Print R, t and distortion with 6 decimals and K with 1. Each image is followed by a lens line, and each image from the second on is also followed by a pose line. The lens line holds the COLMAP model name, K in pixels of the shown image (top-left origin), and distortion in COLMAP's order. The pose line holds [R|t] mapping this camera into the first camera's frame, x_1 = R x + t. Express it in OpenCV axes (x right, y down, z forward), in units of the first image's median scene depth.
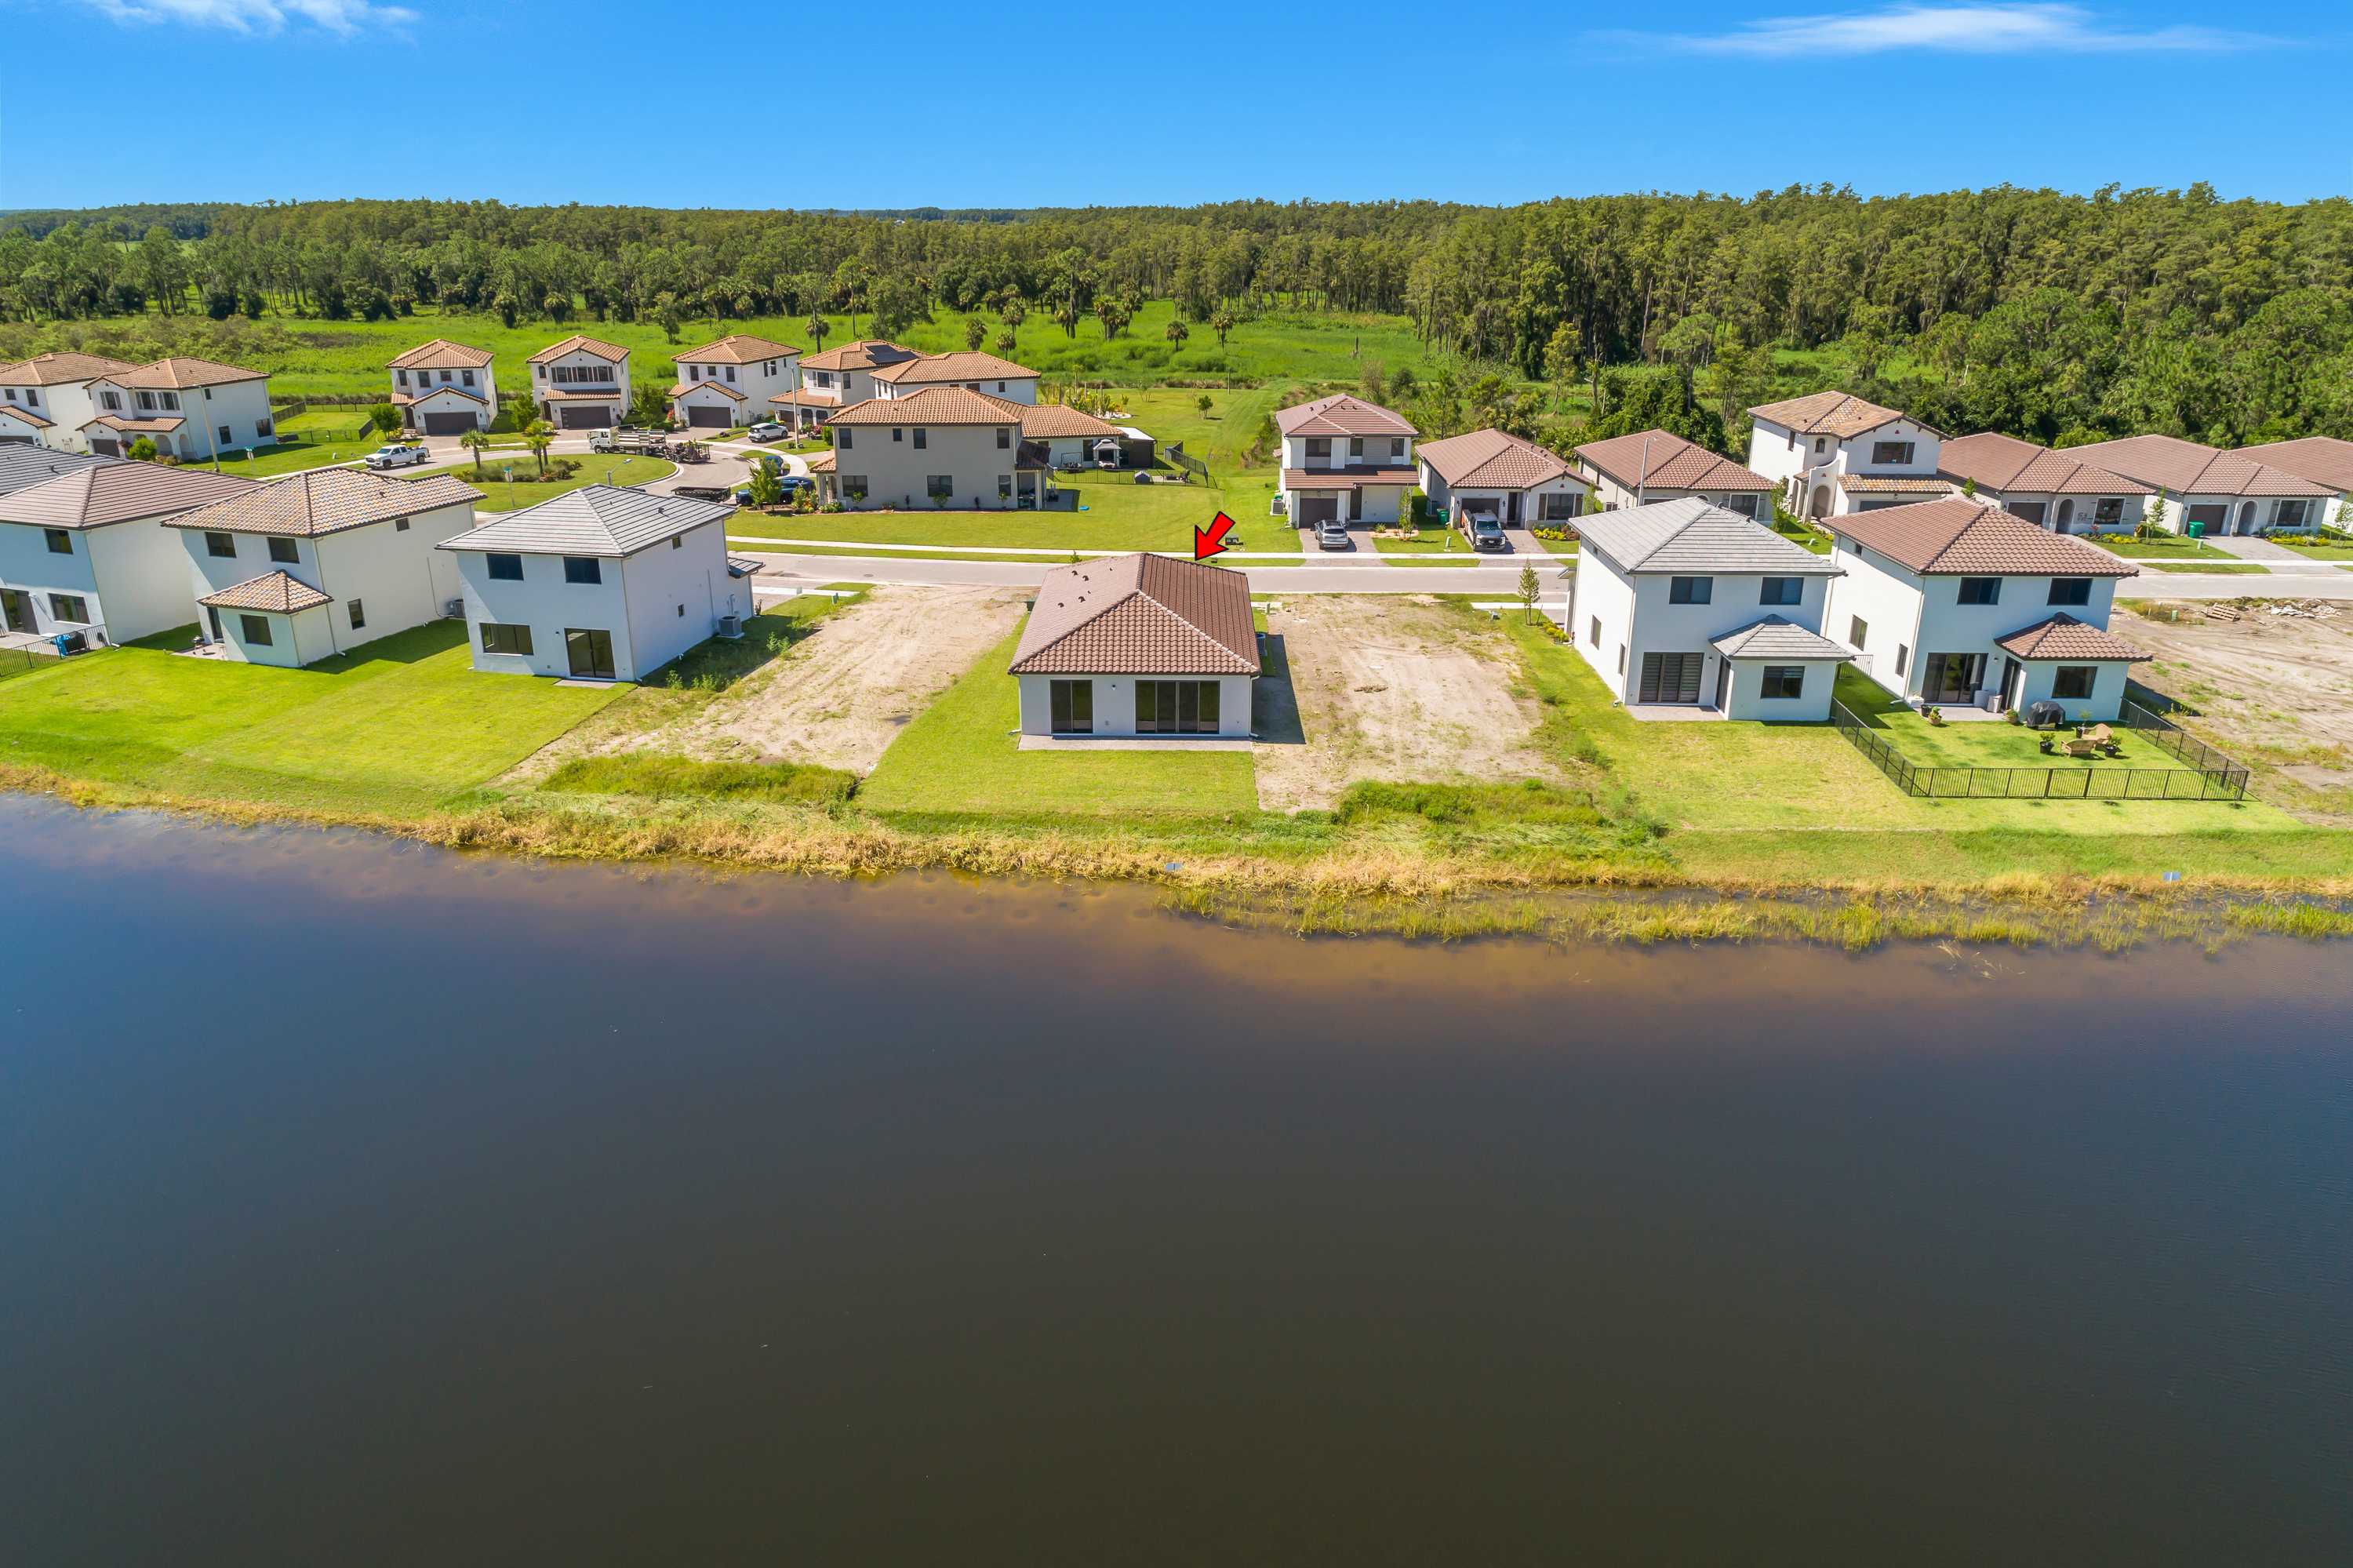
lens RADIAL K [[1565.1, 0, 1181.3], [0, 1565.1, 781.1], [0, 0, 1]] dist [-0.005633, 0.002998]
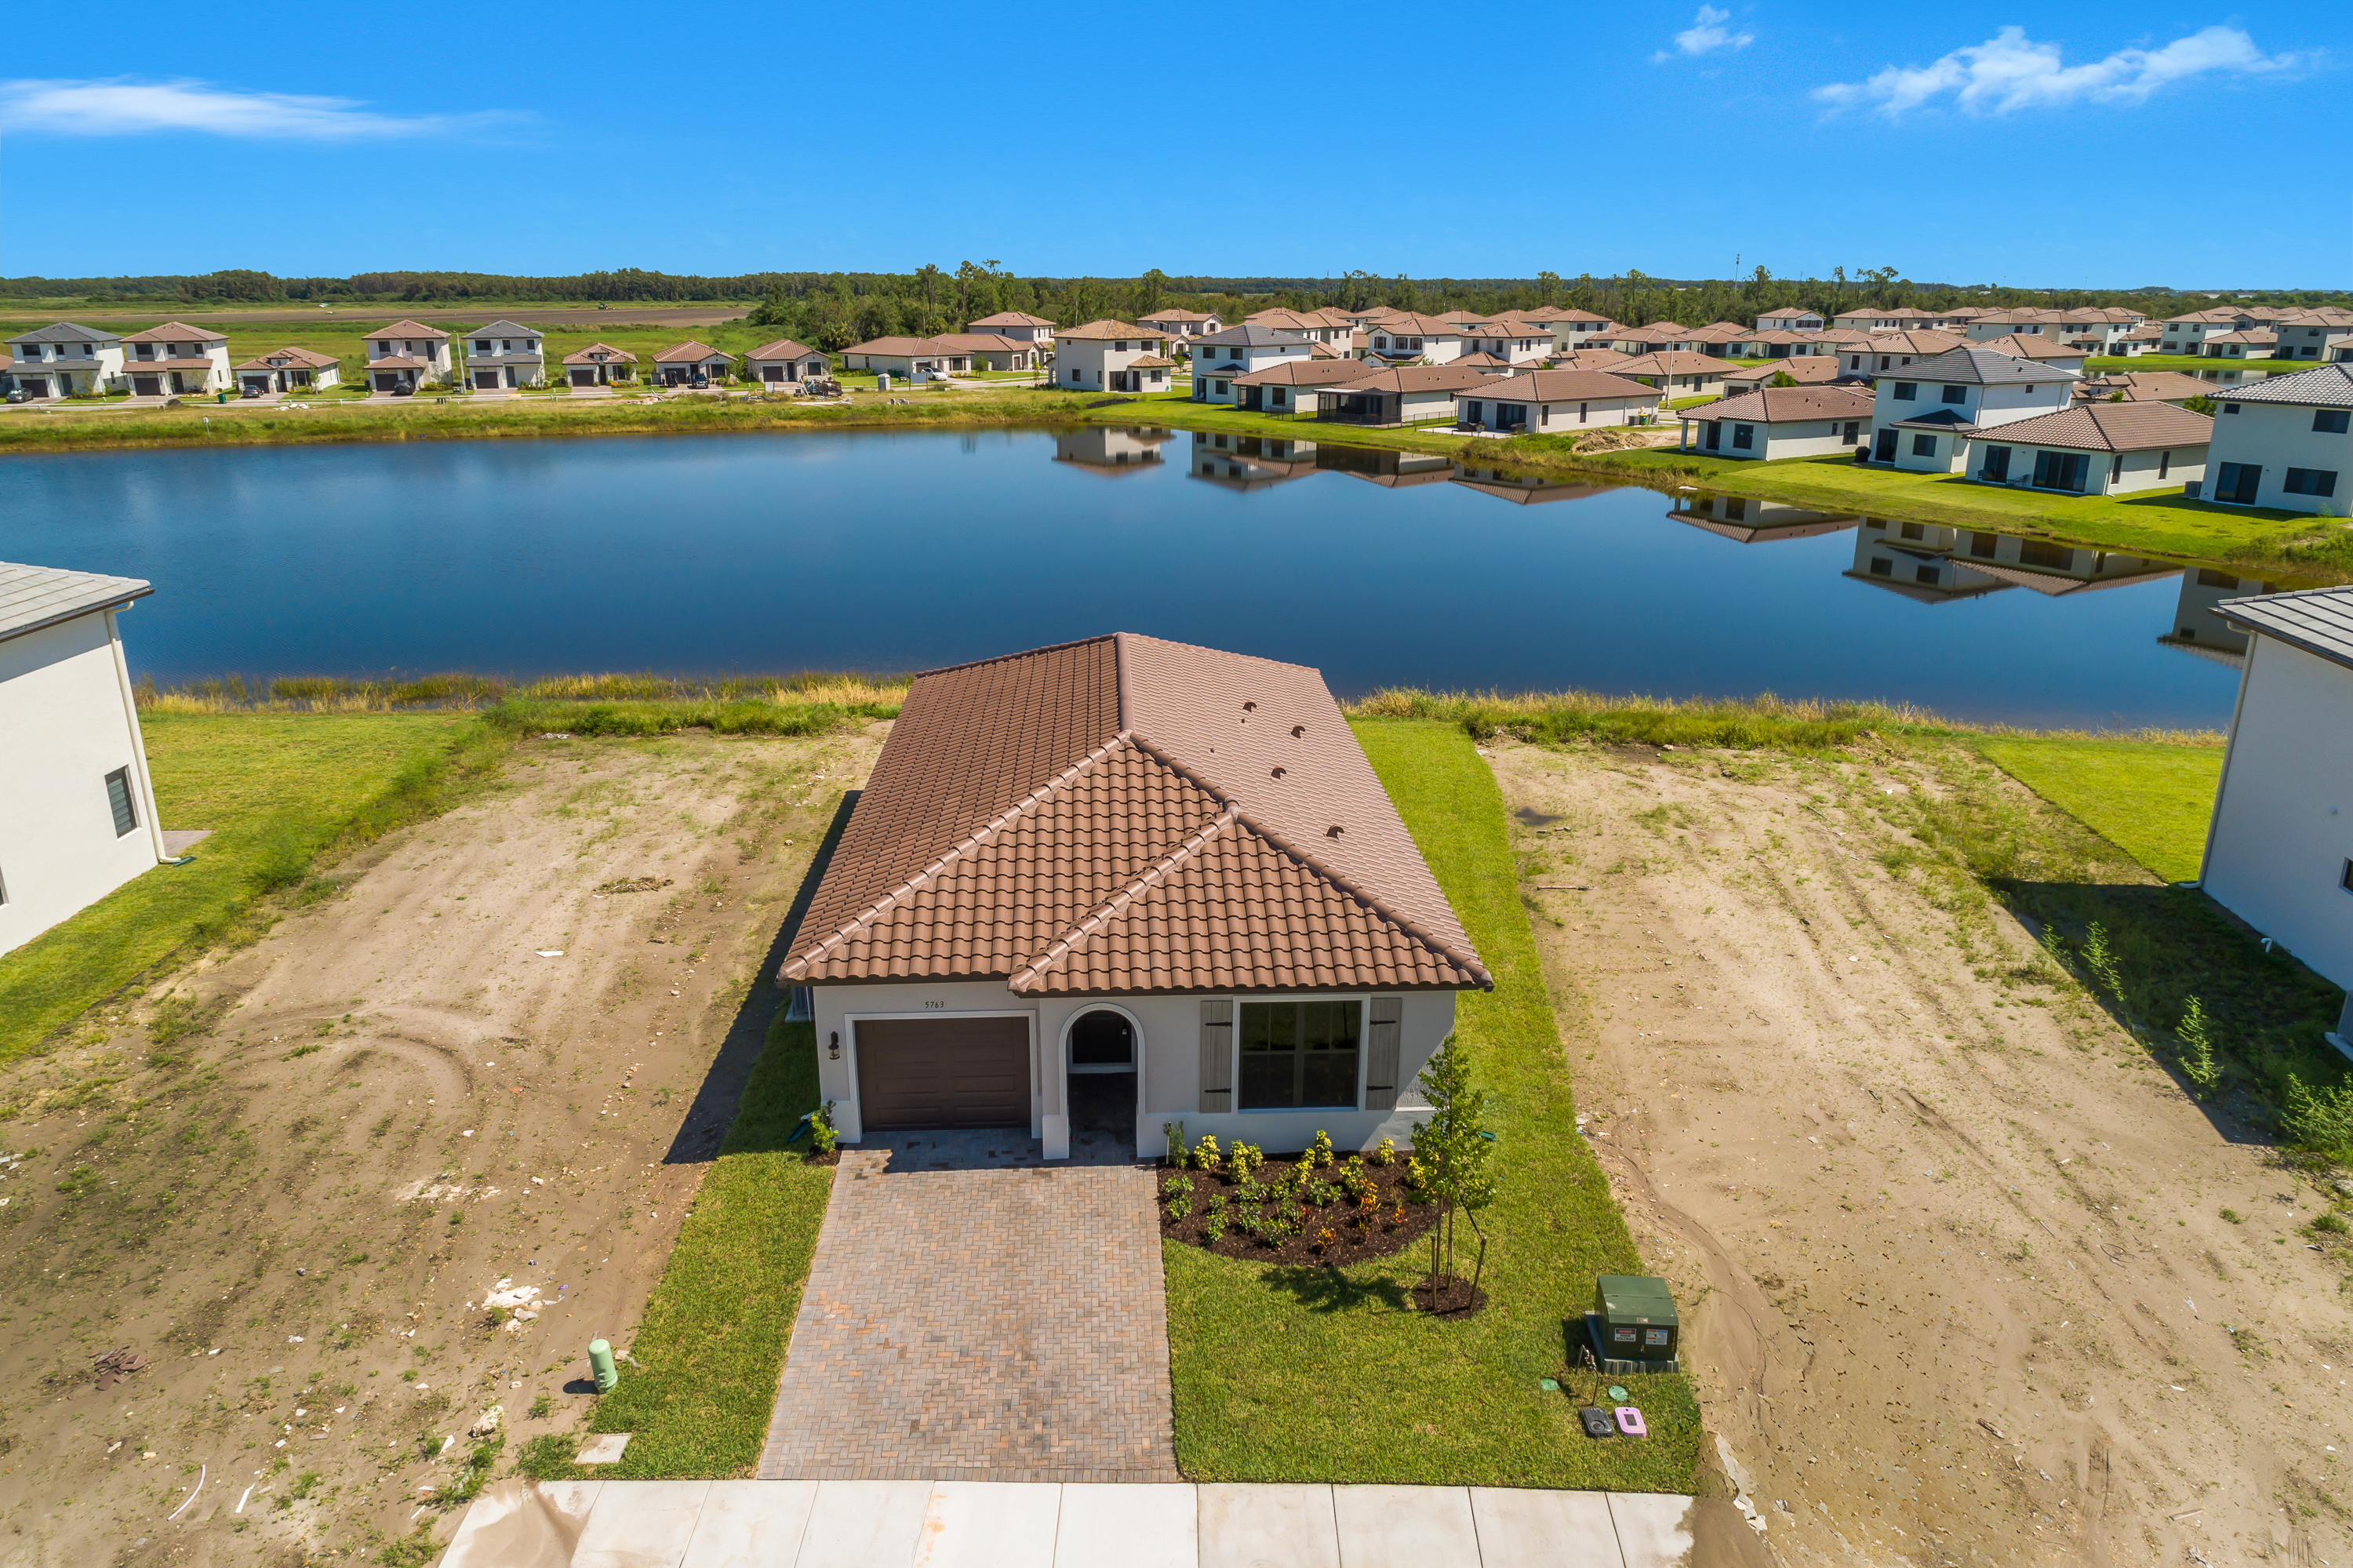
lens RADIAL K [[1565.1, 0, 1181.3], [0, 1565.1, 781.1], [0, 0, 1]] dist [-0.005633, 0.002998]
pose [[-0.998397, 0.010811, -0.055553, -0.018185], [-0.025534, 0.789968, 0.612617, -0.387363], [0.050508, 0.613053, -0.788425, 1.399378]]
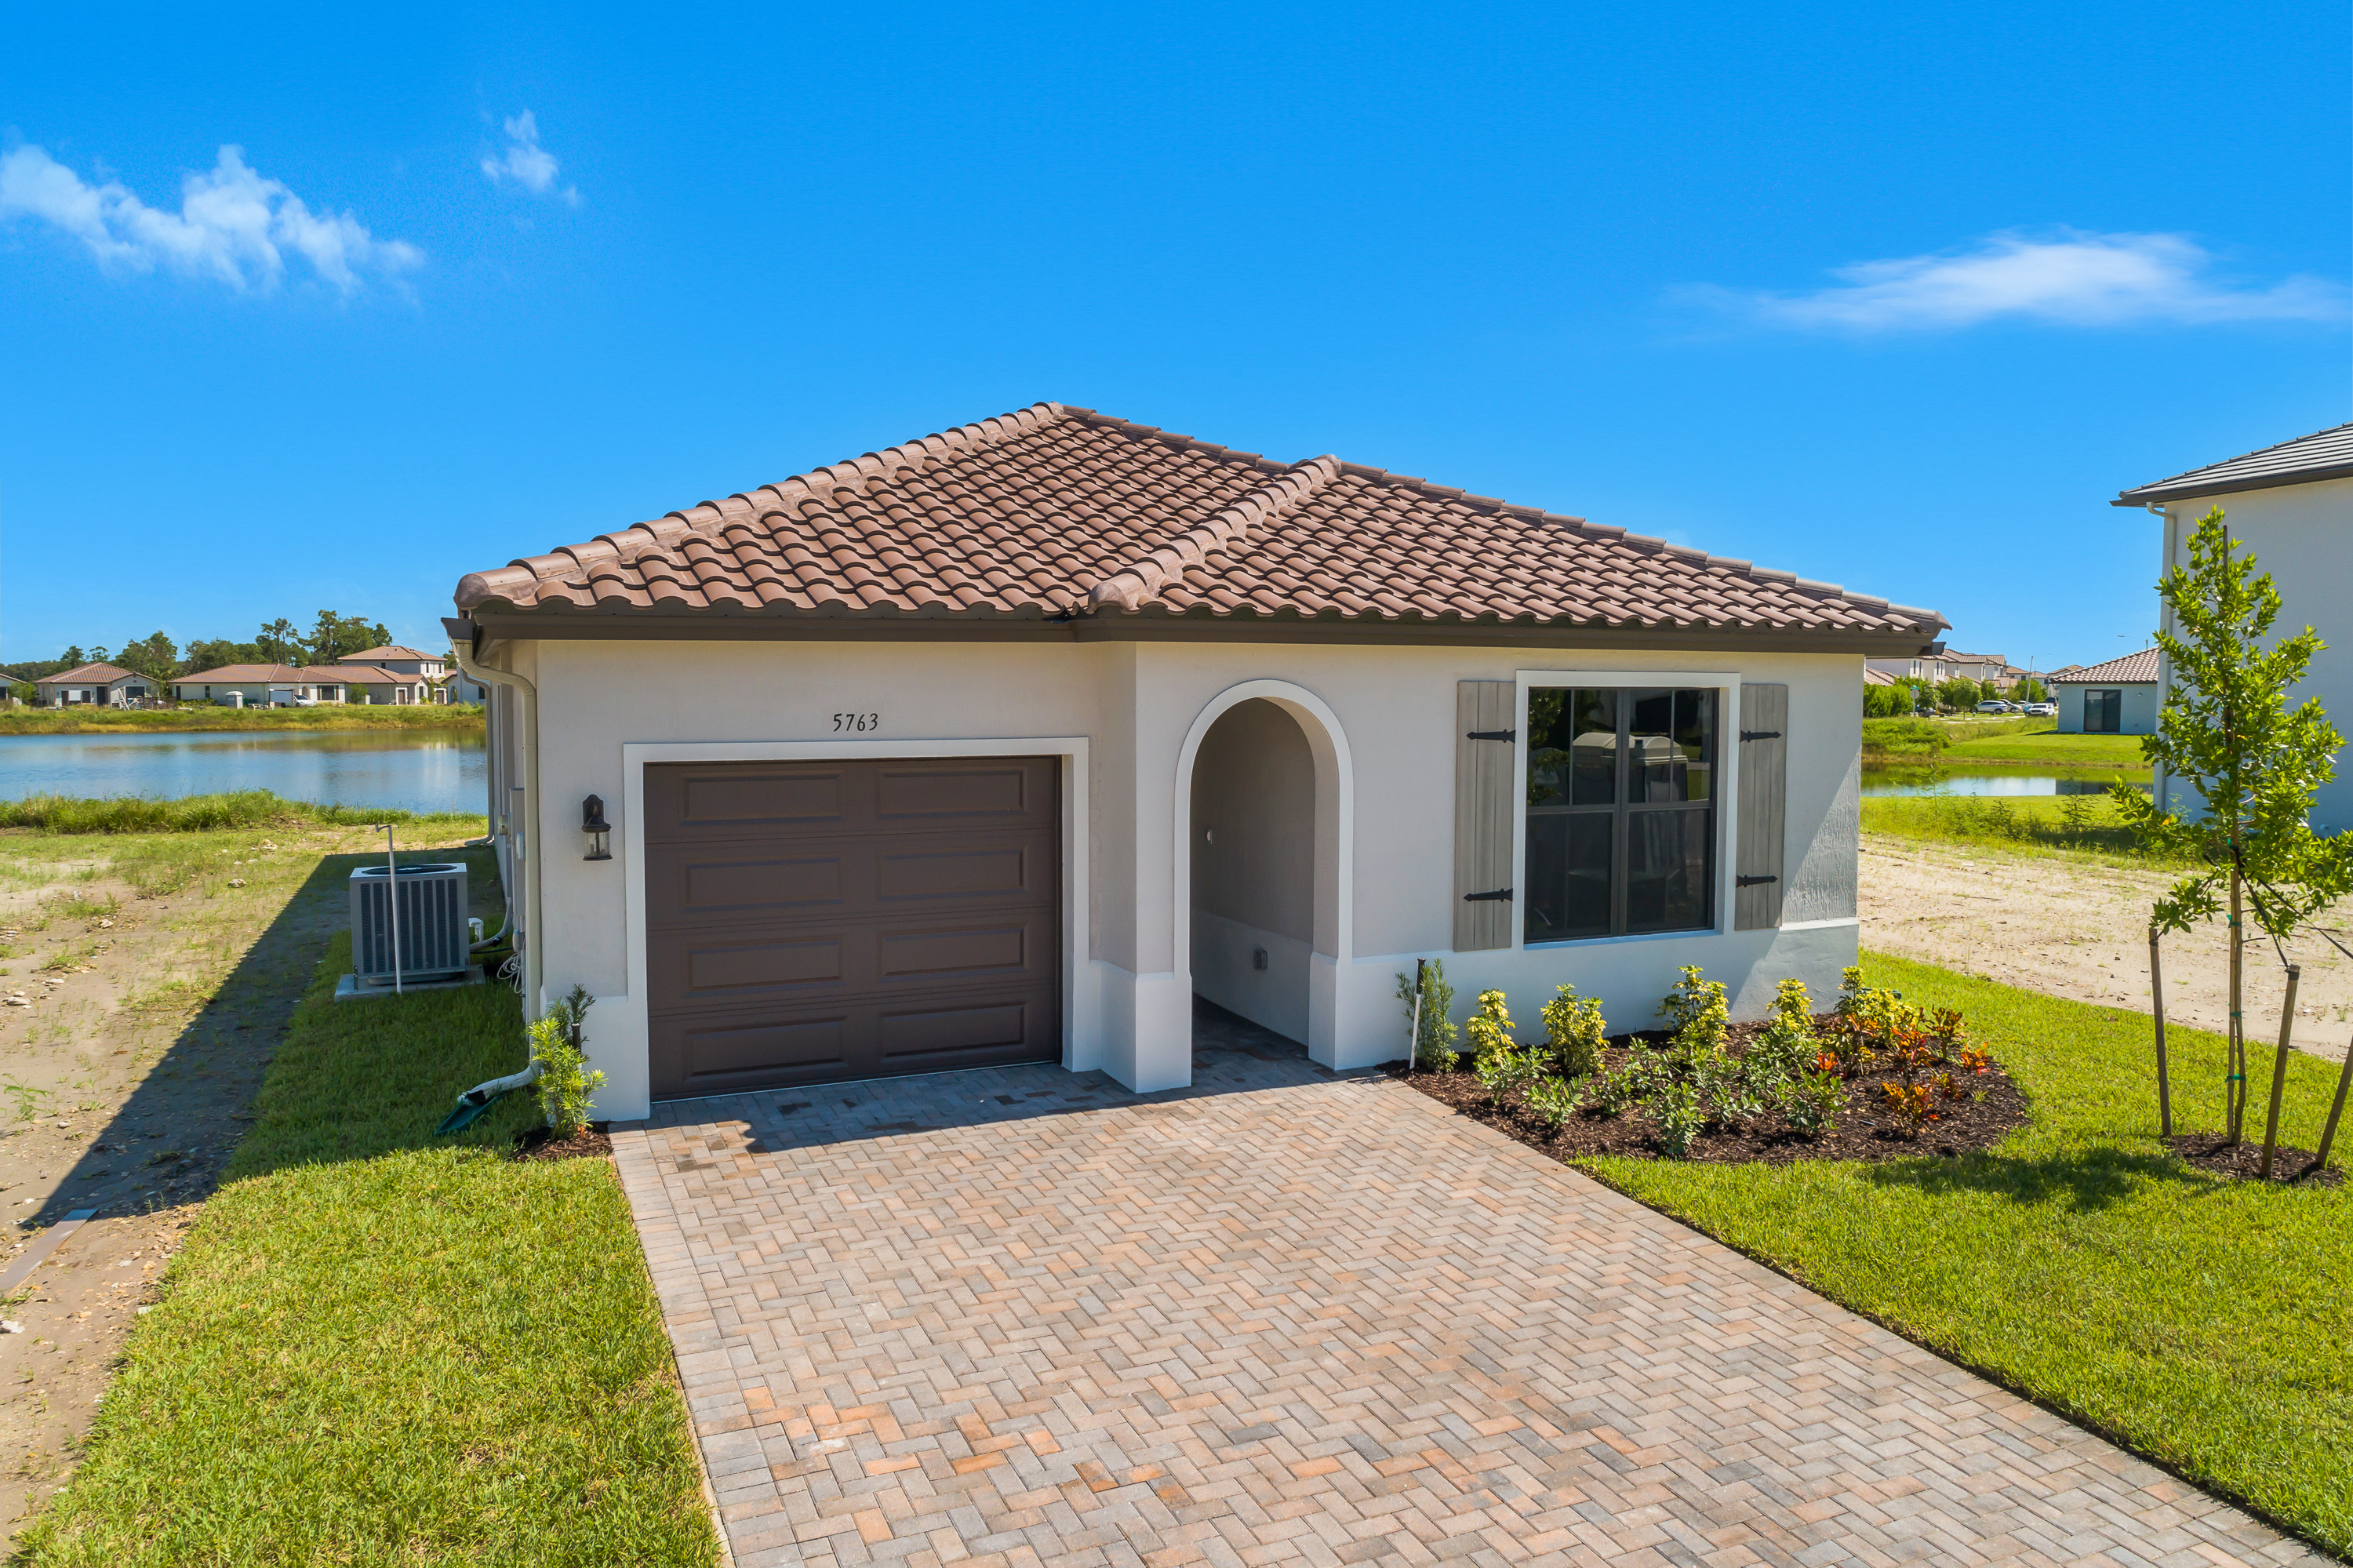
lens RADIAL K [[1565.1, 0, 1181.3], [0, 1565.1, 781.1], [0, 0, 1]] dist [-0.005633, 0.002998]
pose [[-0.907102, 0.018776, -0.420493, 0.048323], [-0.151607, 0.917376, 0.368016, -0.192186], [0.392660, 0.397578, -0.829307, 1.287610]]
